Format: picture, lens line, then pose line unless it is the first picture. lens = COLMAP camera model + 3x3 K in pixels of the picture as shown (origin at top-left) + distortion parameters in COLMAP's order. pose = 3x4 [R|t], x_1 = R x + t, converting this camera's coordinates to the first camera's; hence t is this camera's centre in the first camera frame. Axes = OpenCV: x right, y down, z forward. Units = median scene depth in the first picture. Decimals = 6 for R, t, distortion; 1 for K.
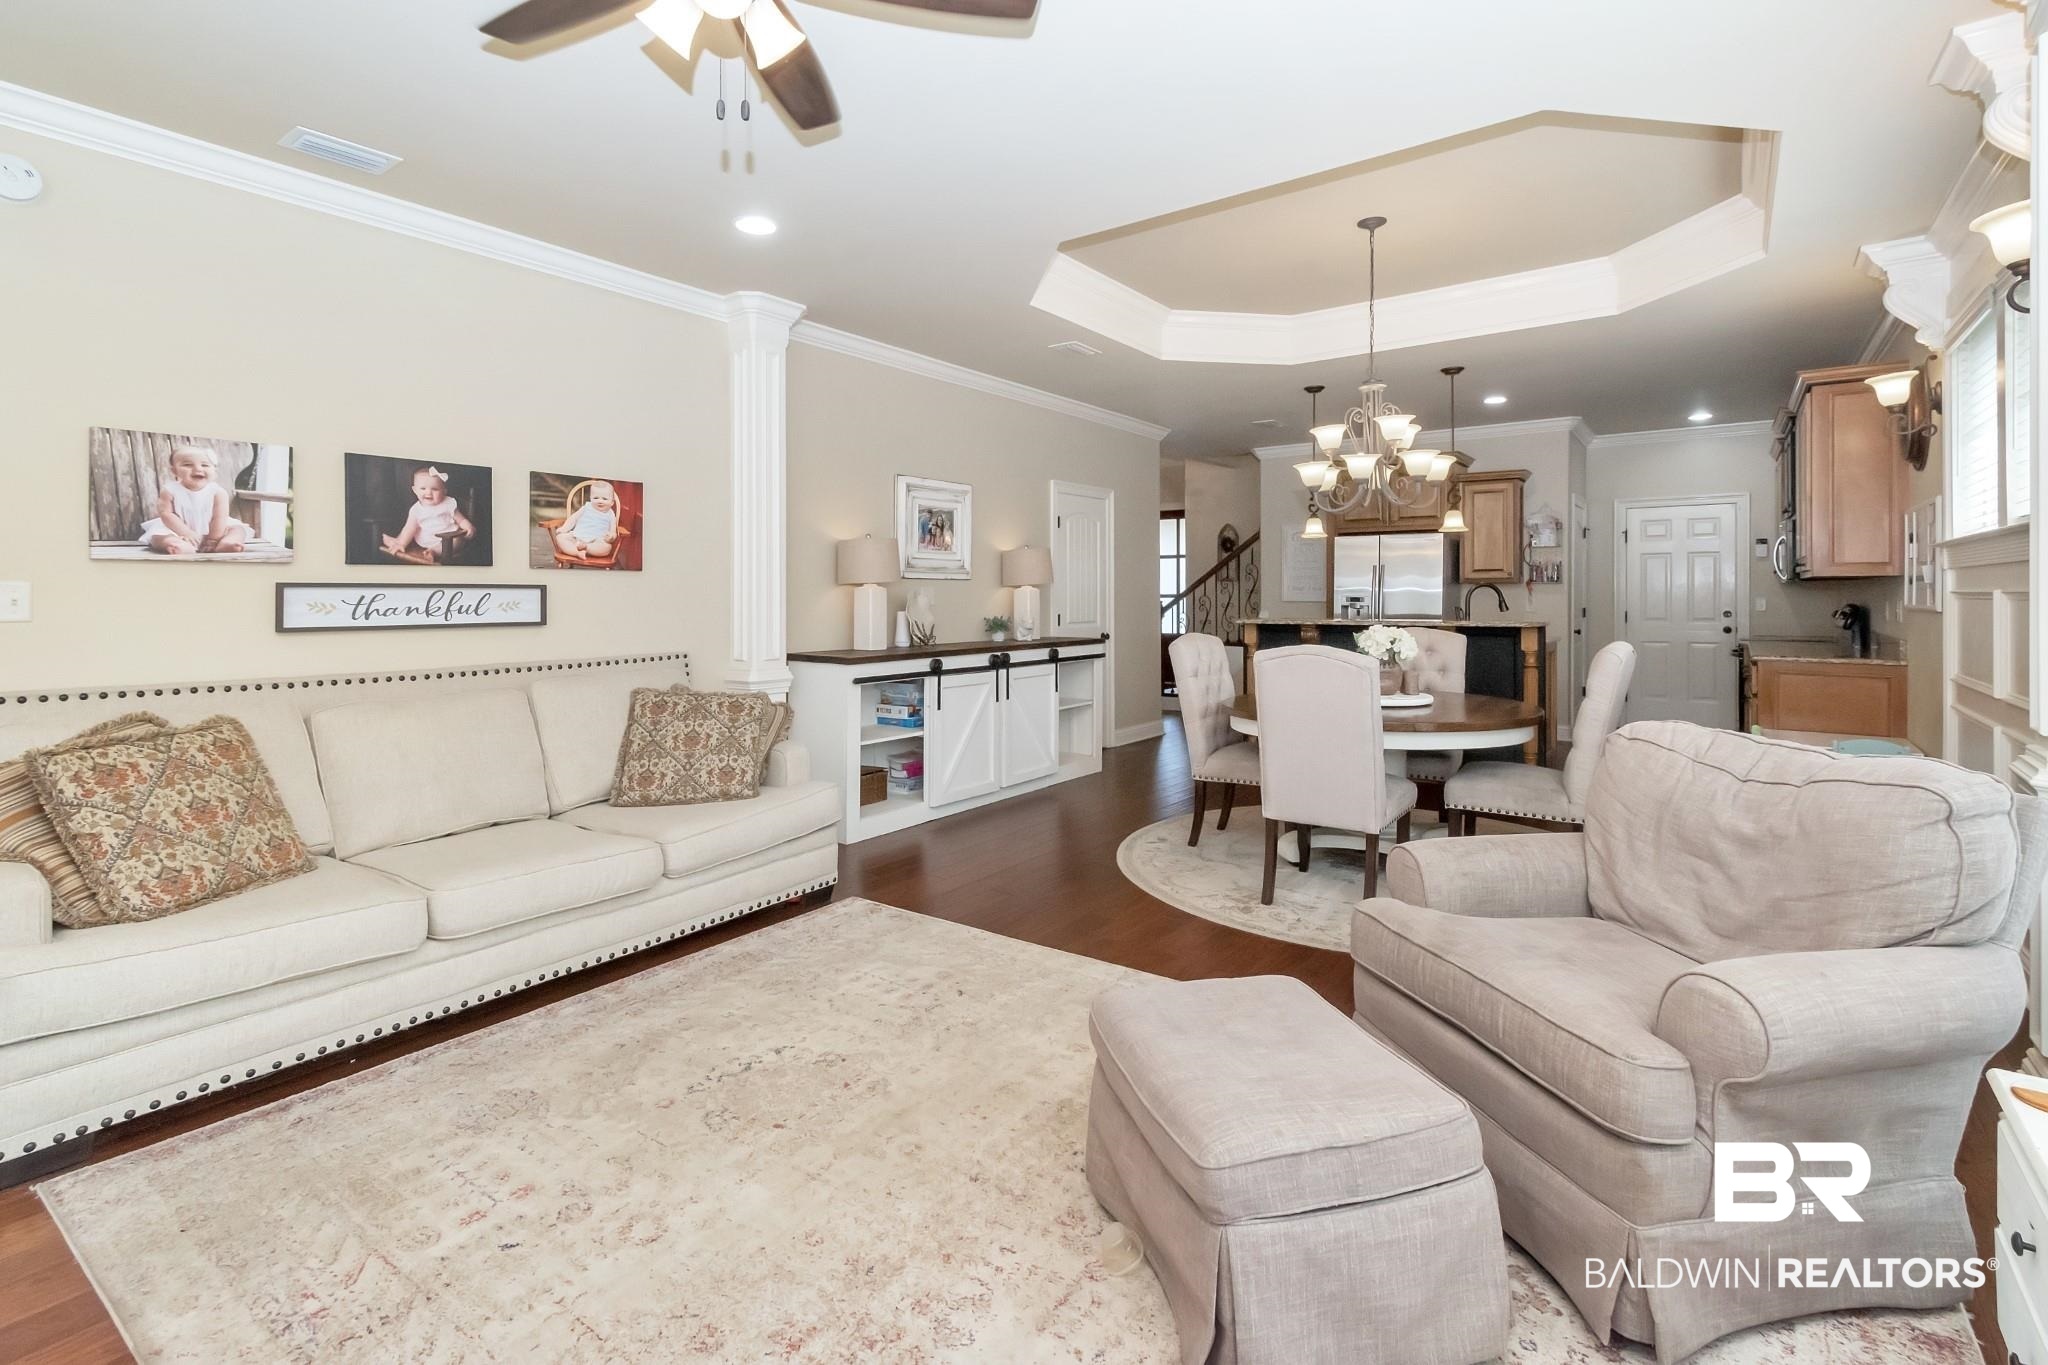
lens RADIAL K [[948.6, 0, 1024.7], [0, 948.6, 584.2], [0, 0, 1]] dist [0.009396, -0.003887]
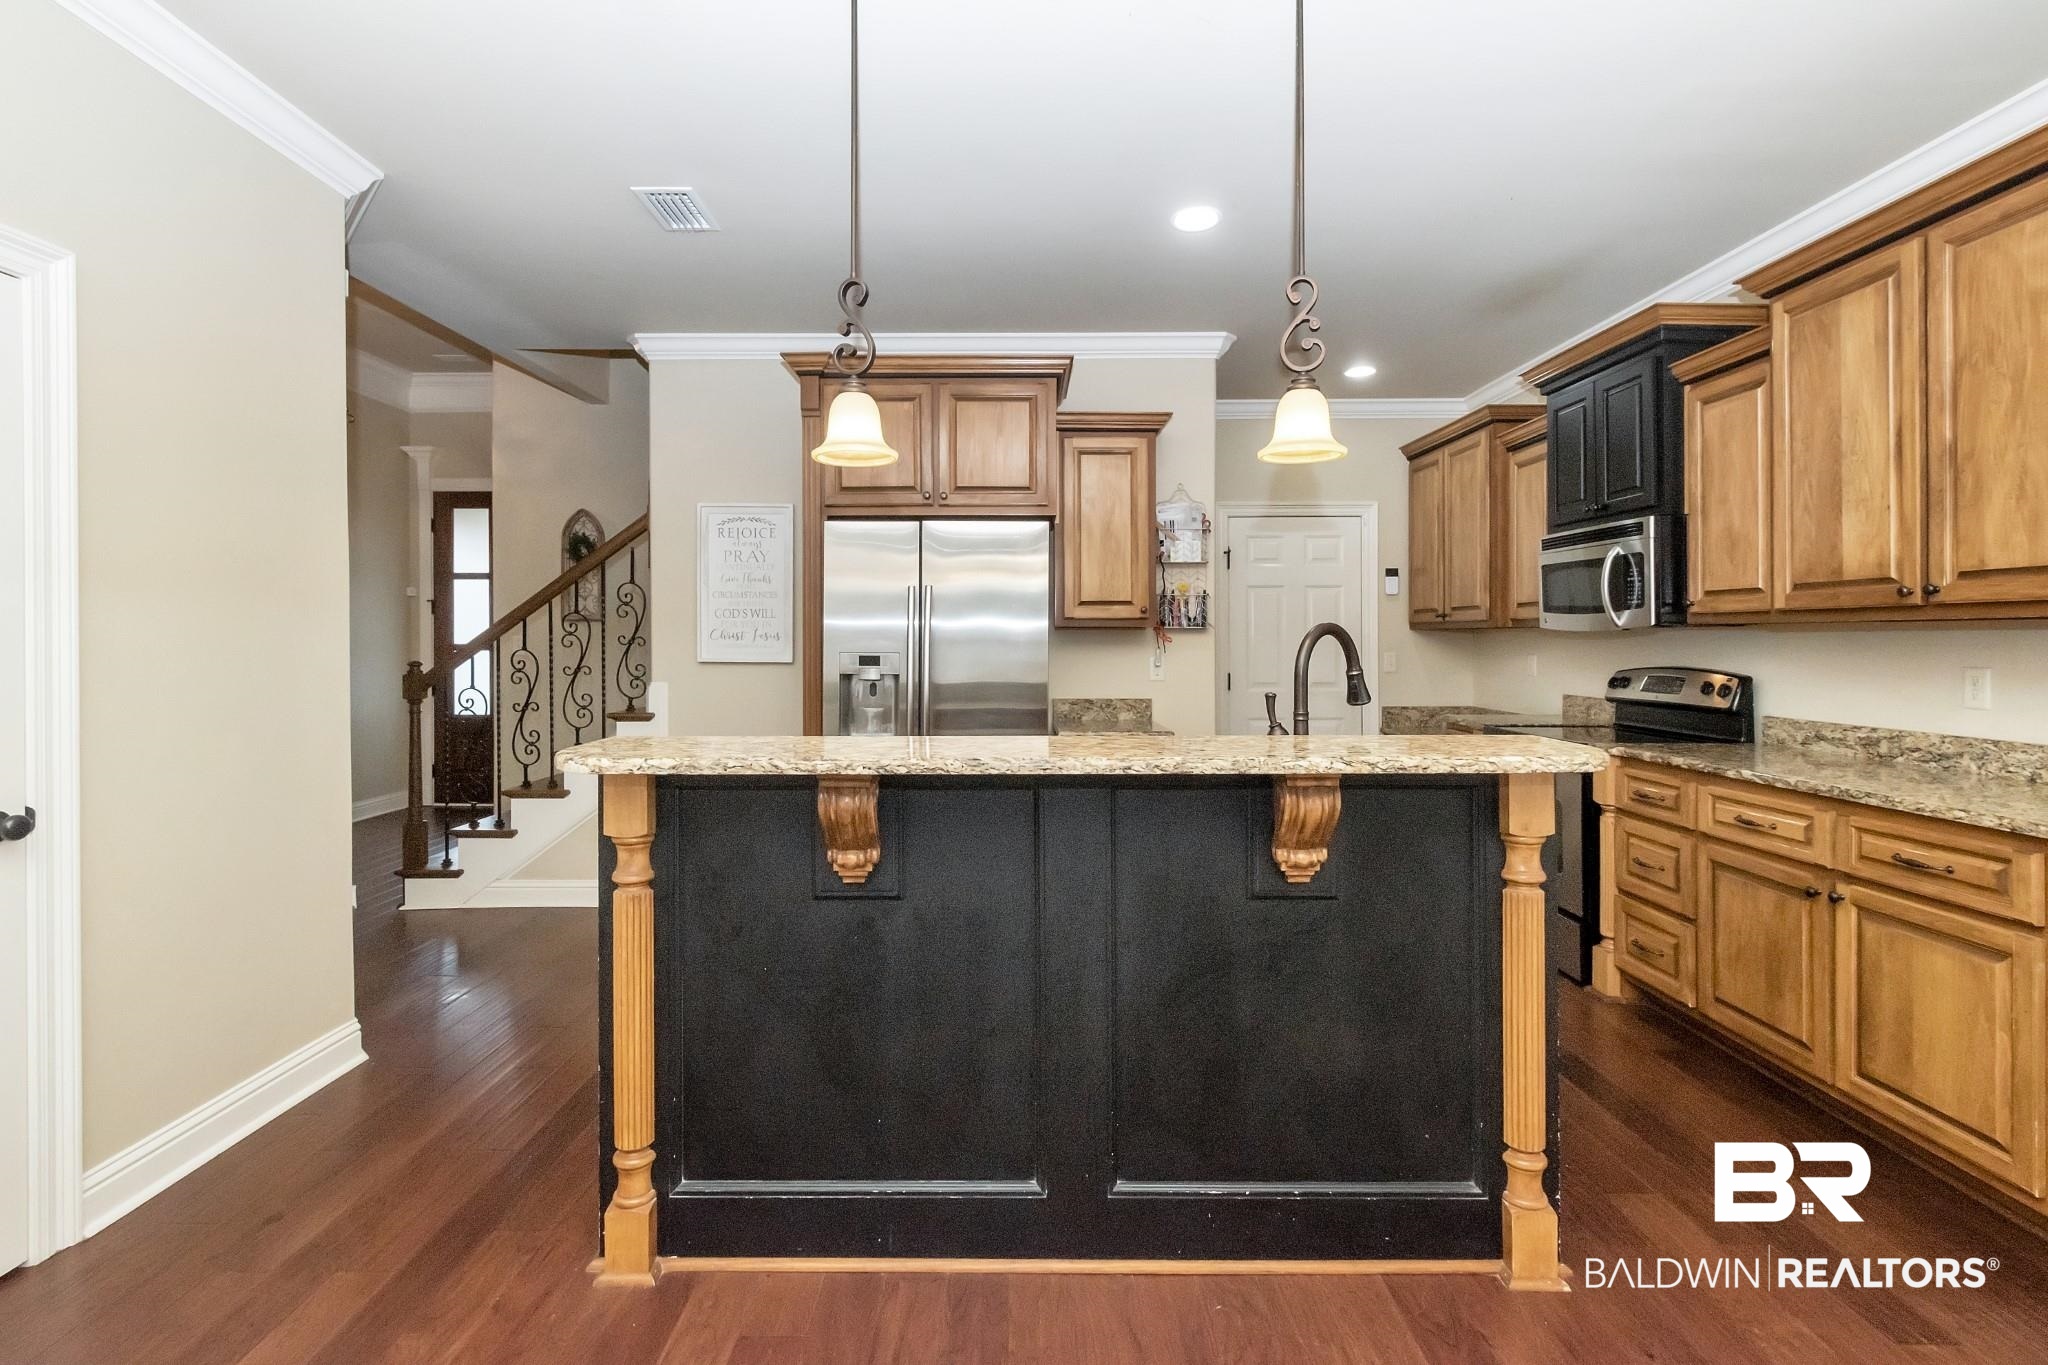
lens RADIAL K [[948.6, 0, 1009.4], [0, 948.6, 634.4], [0, 0, 1]] dist [0.009396, -0.003887]
pose [[0.814255, 0.006106, 0.580476, 0.302793], [-0.009015, 0.999957, 0.002127, 0.004343], [-0.580438, -0.006965, 0.814275, 1.294891]]
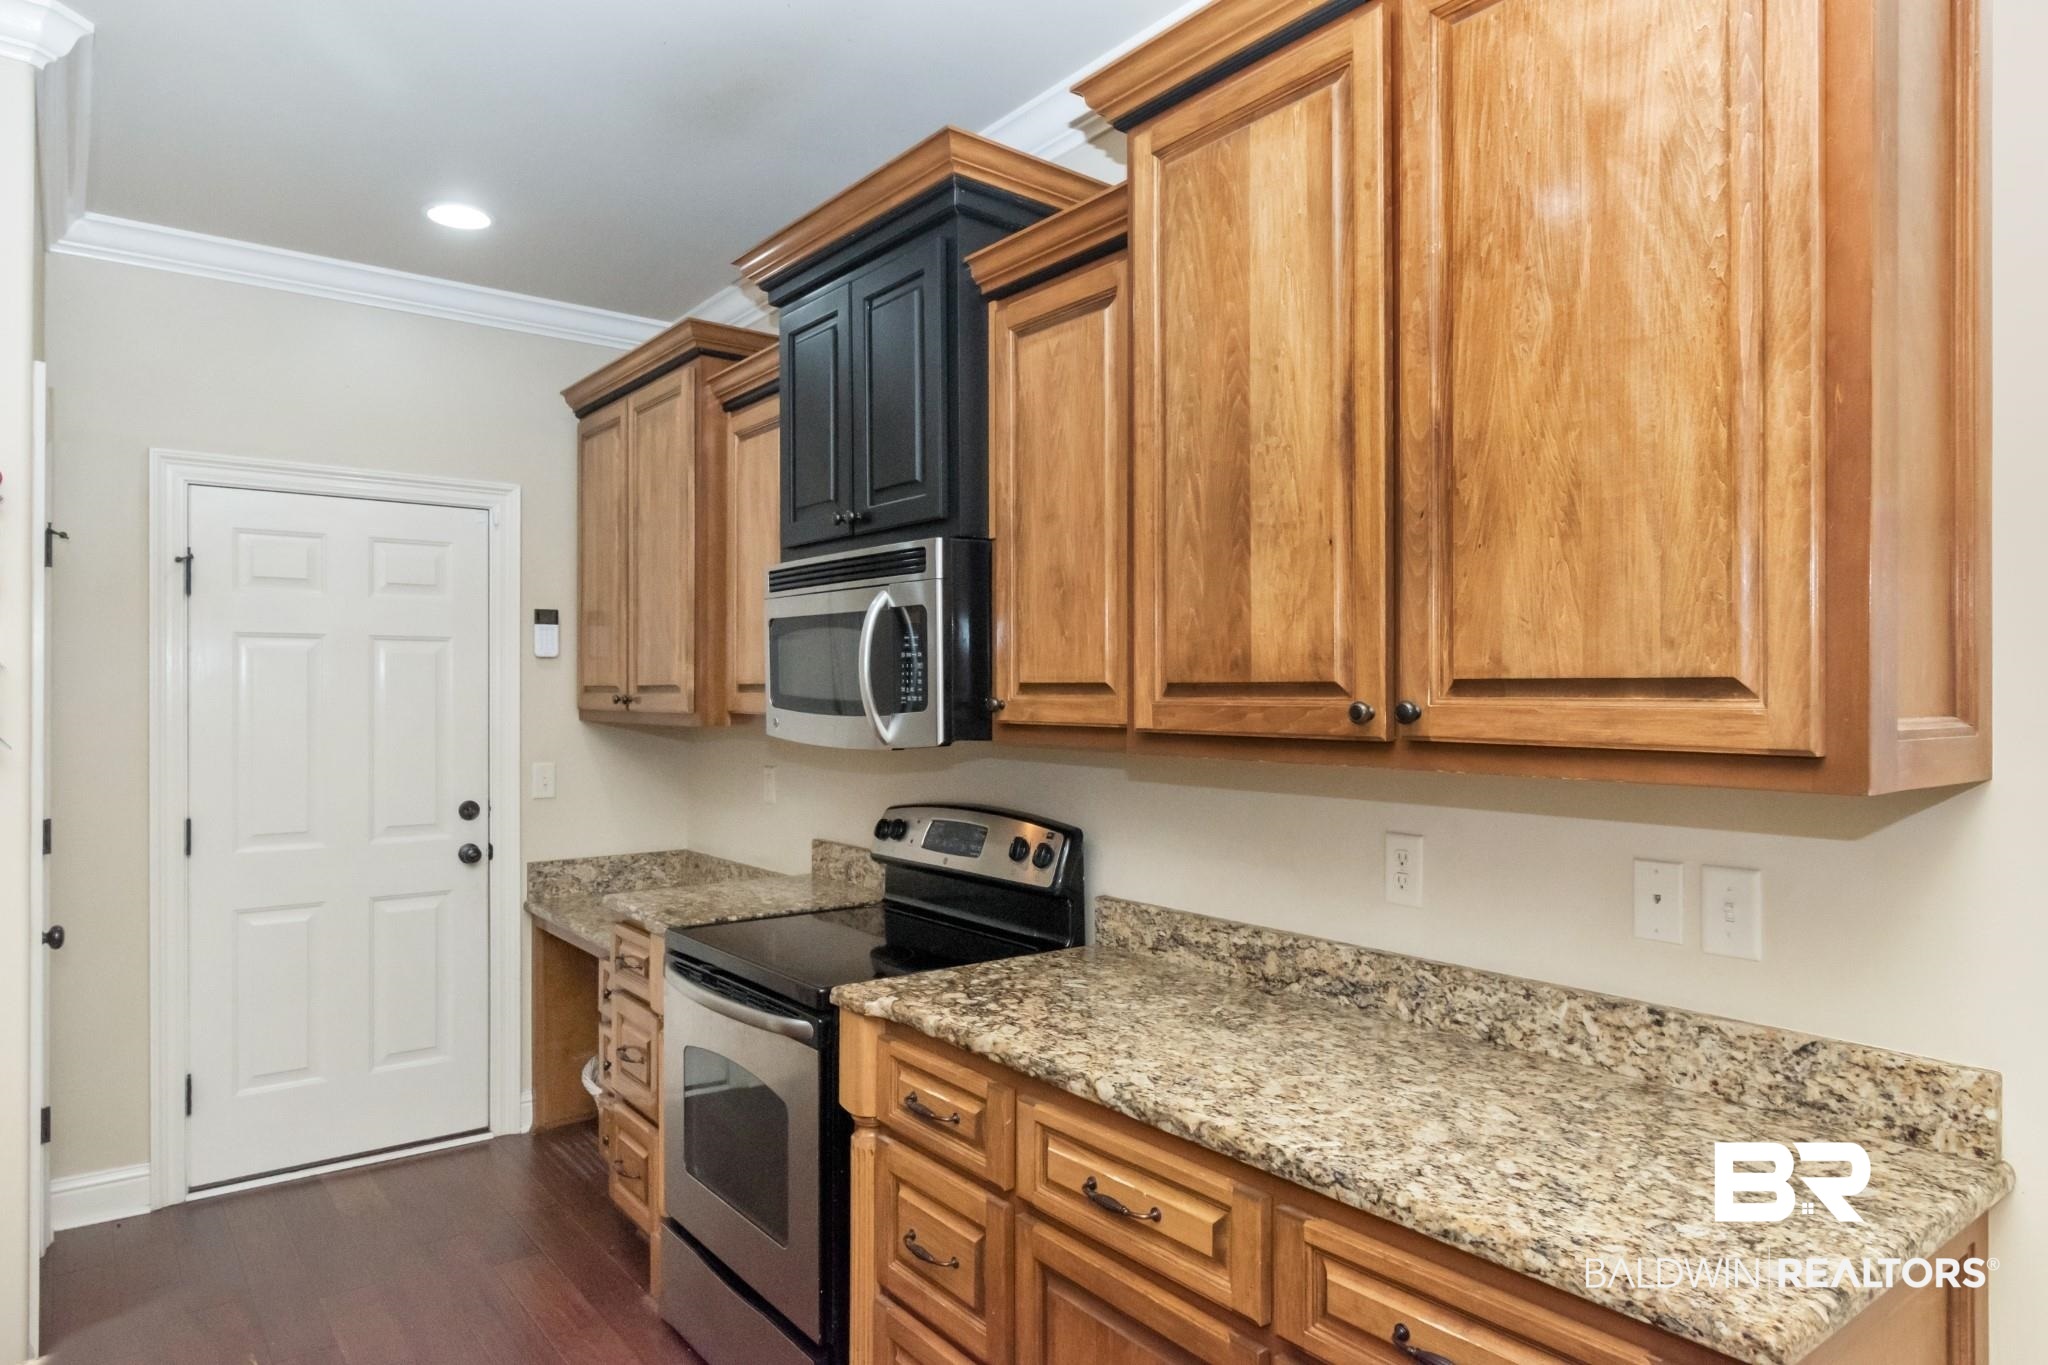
lens RADIAL K [[1242.3, 0, 1053.3], [0, 1242.3, 687.6], [0, 0, 1]] dist [0.009911, -0.001925]
pose [[0.261185, 0.007856, 0.965257, 0.743686], [-0.011174, 0.999924, -0.005114, -0.034235], [-0.965224, -0.009450, 0.261253, 1.461145]]
